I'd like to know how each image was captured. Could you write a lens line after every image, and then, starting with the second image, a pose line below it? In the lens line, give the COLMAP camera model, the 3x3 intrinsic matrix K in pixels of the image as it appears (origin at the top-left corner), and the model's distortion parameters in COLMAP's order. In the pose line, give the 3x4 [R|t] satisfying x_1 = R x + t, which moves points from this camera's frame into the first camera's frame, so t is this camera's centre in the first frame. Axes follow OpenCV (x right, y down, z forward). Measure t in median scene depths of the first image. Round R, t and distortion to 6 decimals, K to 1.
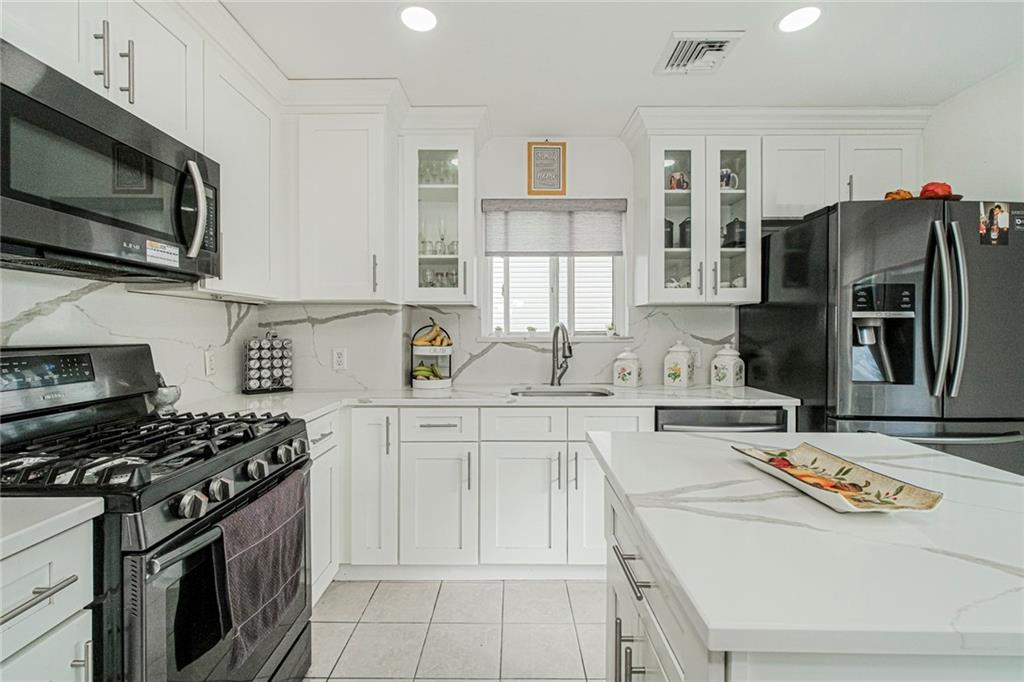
lens RADIAL K [[448.5, 0, 512.0], [0, 448.5, 341.0], [0, 0, 1]] dist [-0.000773, -0.000283]
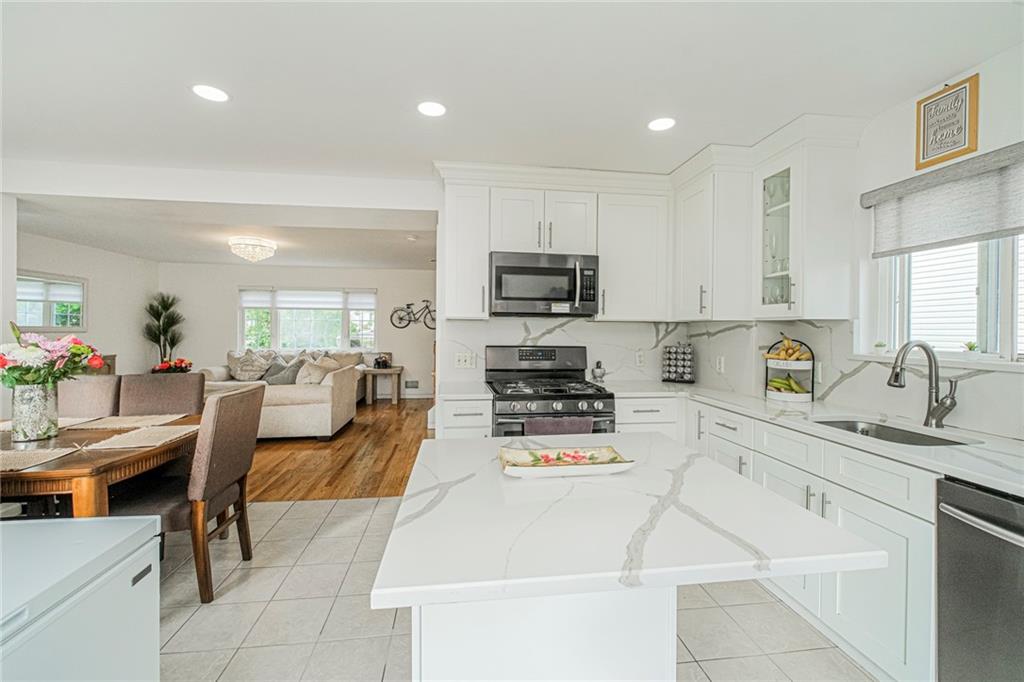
lens RADIAL K [[432.3, 0, 509.0], [0, 432.3, 341.7], [0, 0, 1]] dist [-0.001302, -0.000141]
pose [[0.124819, 0.030065, -0.991724, 0.776527], [-0.030425, 0.999187, 0.026462, -0.039400], [0.991713, 0.026870, 0.125632, 0.260234]]
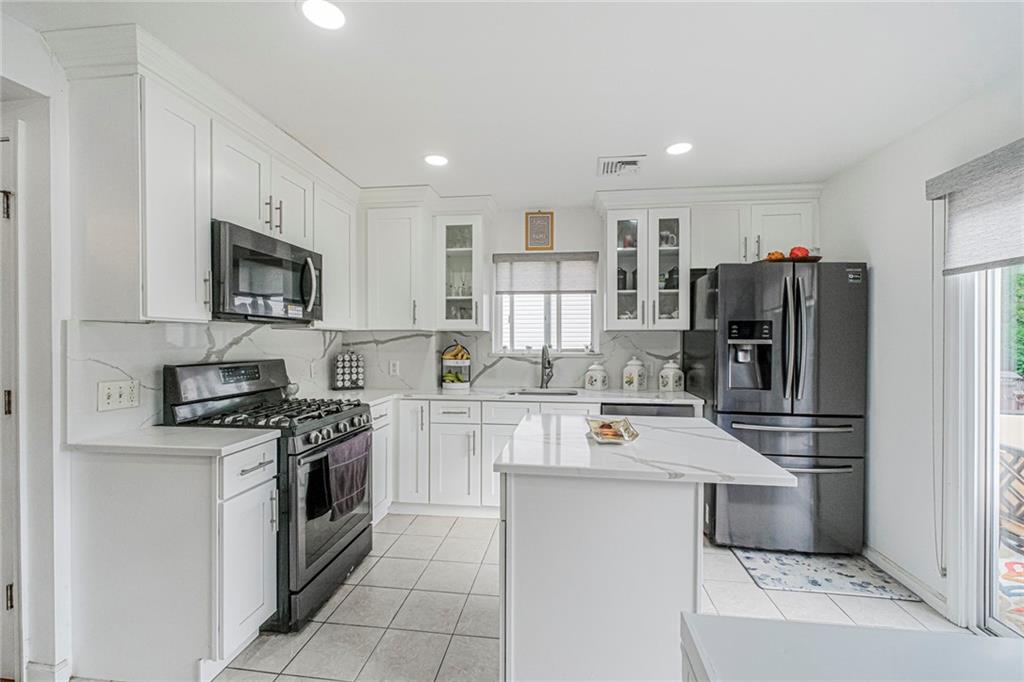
lens RADIAL K [[431.7, 0, 517.8], [0, 431.7, 352.9], [0, 0, 1]] dist [-0.000363, 0.000005]
pose [[0.992568, 0.006138, -0.121536, 0.198741], [-0.005100, 0.999948, 0.008853, -0.024285], [0.121584, -0.008167, 0.992548, -0.372594]]
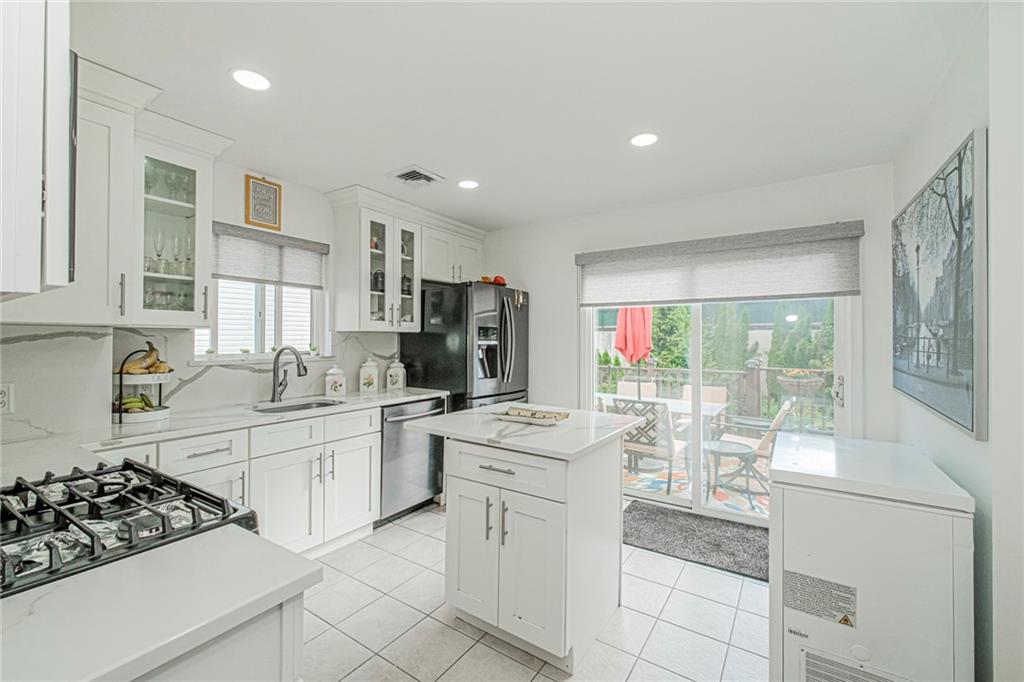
lens RADIAL K [[432.3, 0, 509.0], [0, 432.3, 341.7], [0, 0, 1]] dist [-0.001302, -0.000141]
pose [[0.548685, -0.001632, 0.836027, -0.535063], [0.014550, 0.999865, -0.007598, -0.036928], [-0.835902, 0.016333, 0.548635, -0.078078]]
